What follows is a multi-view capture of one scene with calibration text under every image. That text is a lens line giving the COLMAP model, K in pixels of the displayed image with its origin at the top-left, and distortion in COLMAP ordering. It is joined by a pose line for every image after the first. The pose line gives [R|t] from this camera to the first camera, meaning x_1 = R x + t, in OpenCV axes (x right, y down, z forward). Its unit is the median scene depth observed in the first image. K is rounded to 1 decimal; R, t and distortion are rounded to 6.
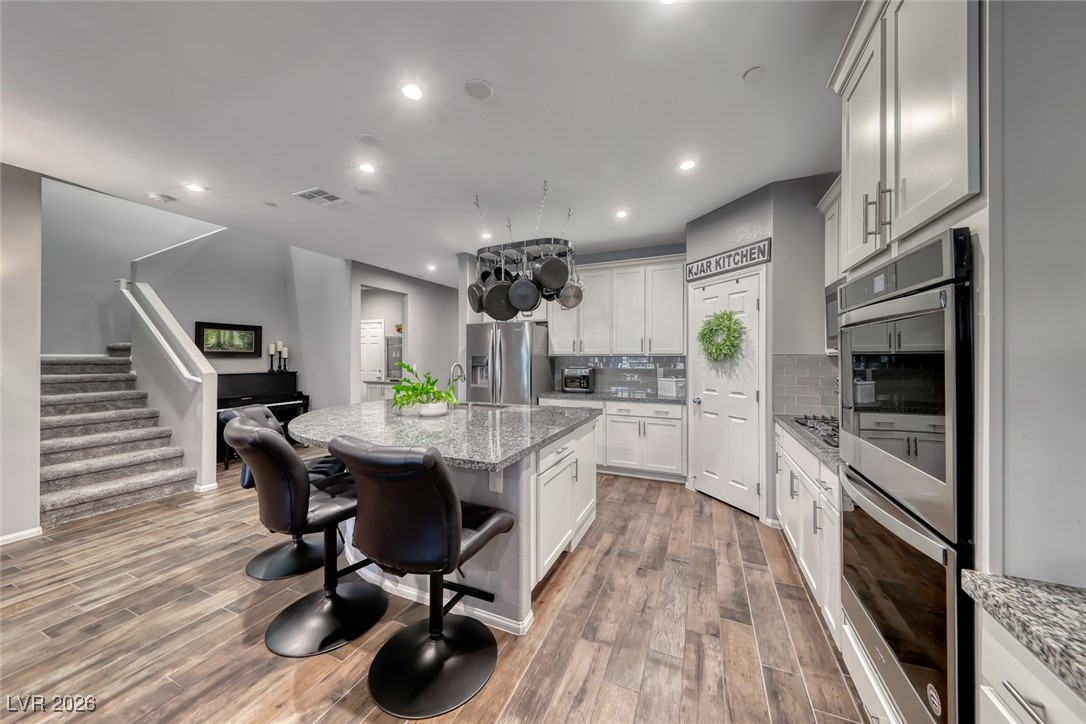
lens RADIAL K [[365.3, 0, 545.2], [0, 365.3, 358.0], [0, 0, 1]] dist [0.016647, -0.007145]
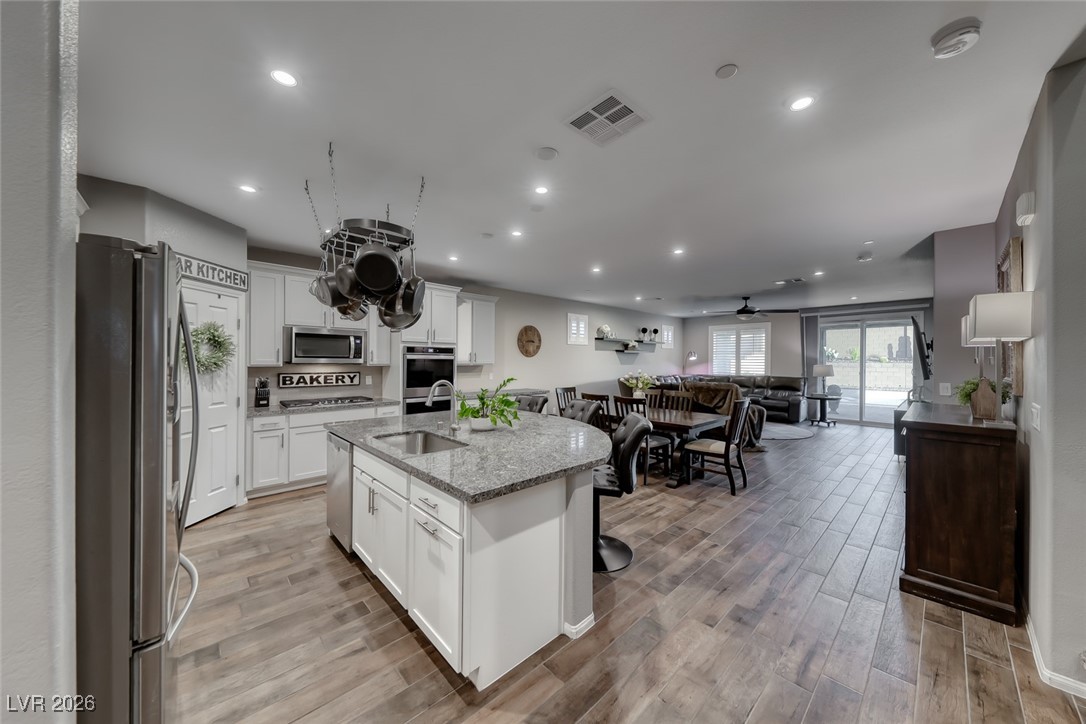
lens RADIAL K [[371.5, 0, 540.2], [0, 371.5, 358.7], [0, 0, 1]] dist [0.018049, -0.007695]
pose [[-0.914174, 0.000531, 0.405322, -0.640655], [-0.002698, 0.999969, -0.007394, -0.022614], [-0.405314, -0.007853, -0.914144, 1.376206]]
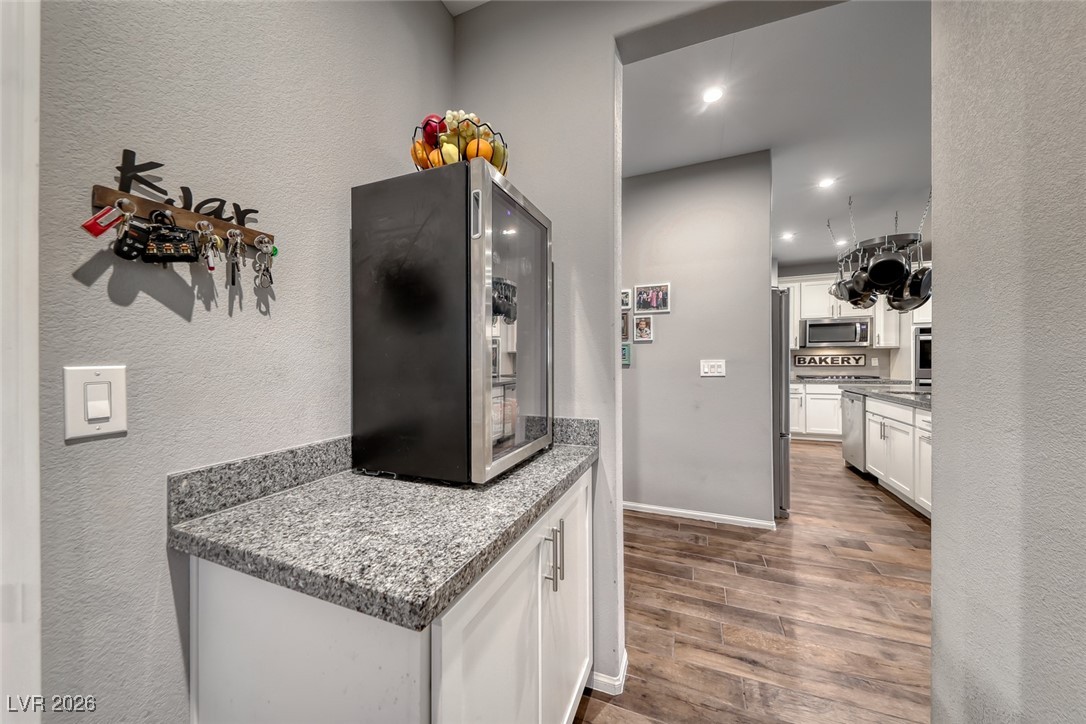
lens RADIAL K [[375.9, 0, 542.9], [0, 375.9, 363.5], [0, 0, 1]] dist [-0.000148, -0.000079]
pose [[-0.010020, -0.008050, 0.999917, -1.011906], [0.008486, 0.999931, 0.008135, 0.030474], [-0.999914, 0.008567, -0.009951, 1.731630]]
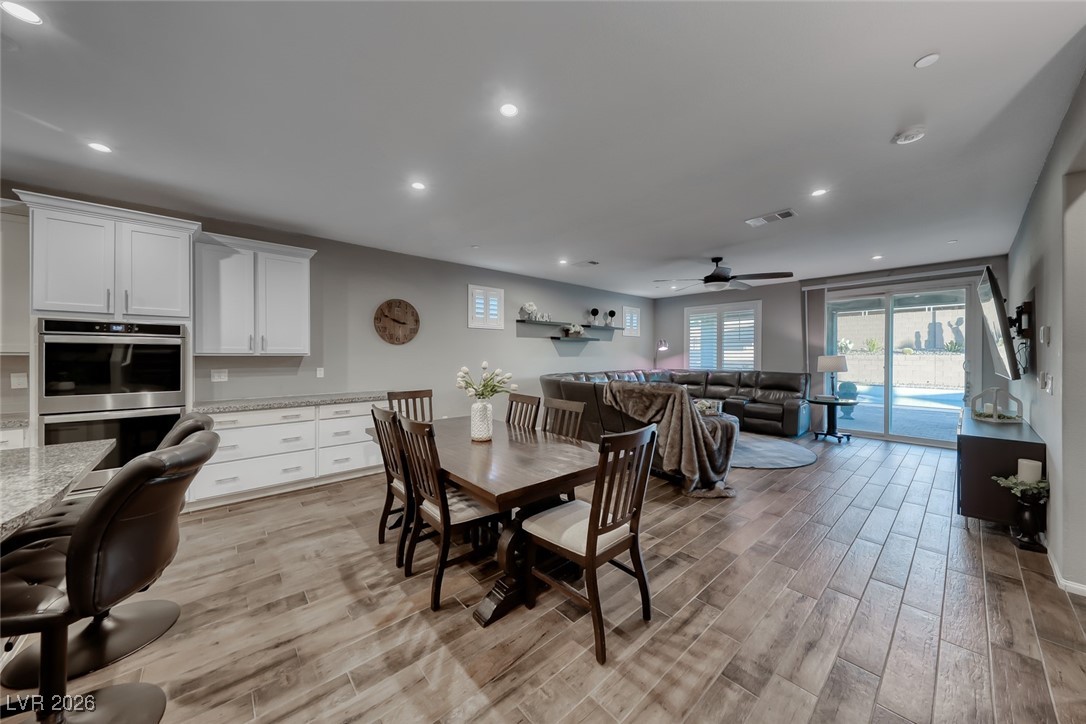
lens RADIAL K [[366.9, 0, 539.9], [0, 366.9, 356.1], [0, 0, 1]] dist [0.032232, -0.010638]
pose [[-0.903568, -0.001763, 0.428440, -0.832988], [-0.001047, 0.999998, 0.001907, -0.007574], [-0.428443, 0.001274, -0.903568, 0.623048]]
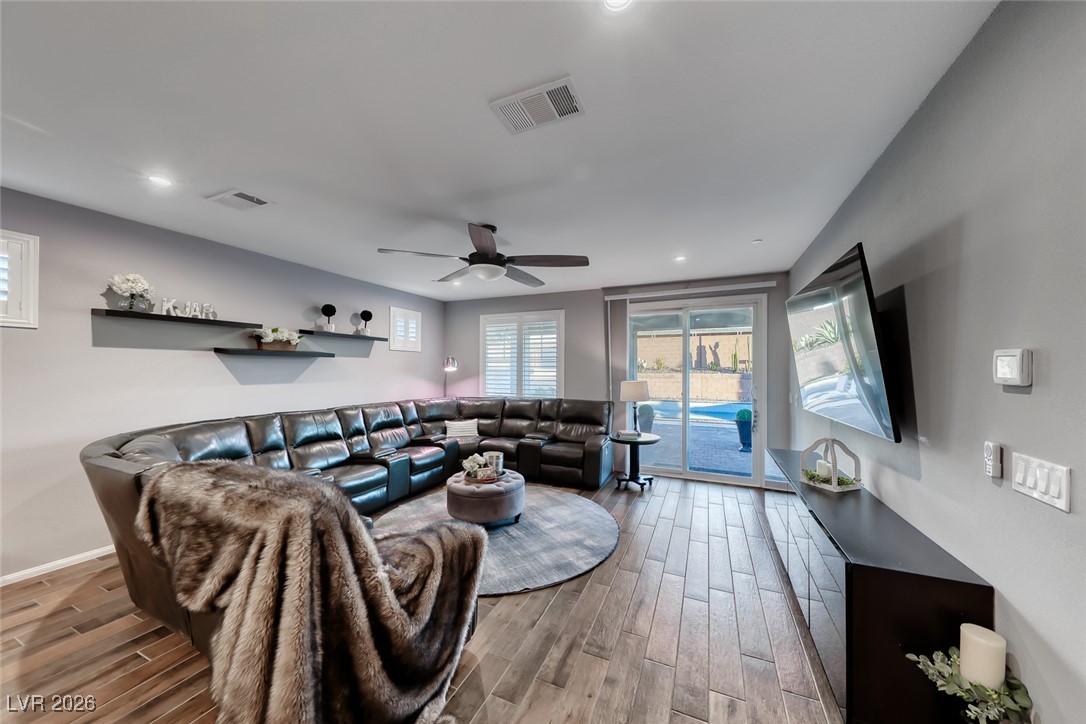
lens RADIAL K [[370.3, 0, 541.9], [0, 370.3, 367.0], [0, 0, 1]] dist [0.000397, 0.000019]
pose [[-0.999918, -0.002554, 0.012540, -0.975036], [-0.002680, 0.999946, -0.010050, -0.042341], [-0.012514, -0.010082, -0.999871, -0.071174]]
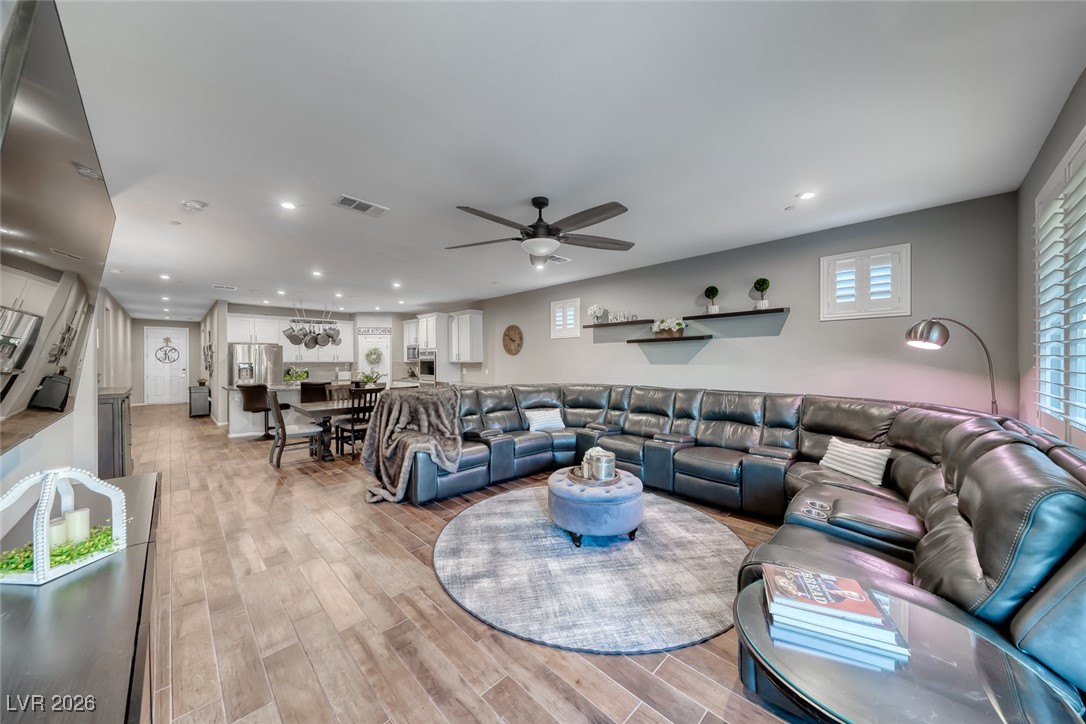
lens RADIAL K [[375.9, 0, 542.9], [0, 375.9, 363.5], [0, 0, 1]] dist [-0.000148, -0.000079]
pose [[0.375790, -0.008004, 0.926670, -1.604248], [0.001655, 0.999967, 0.007966, -0.016801], [-0.926703, -0.001460, 0.375791, -1.232733]]
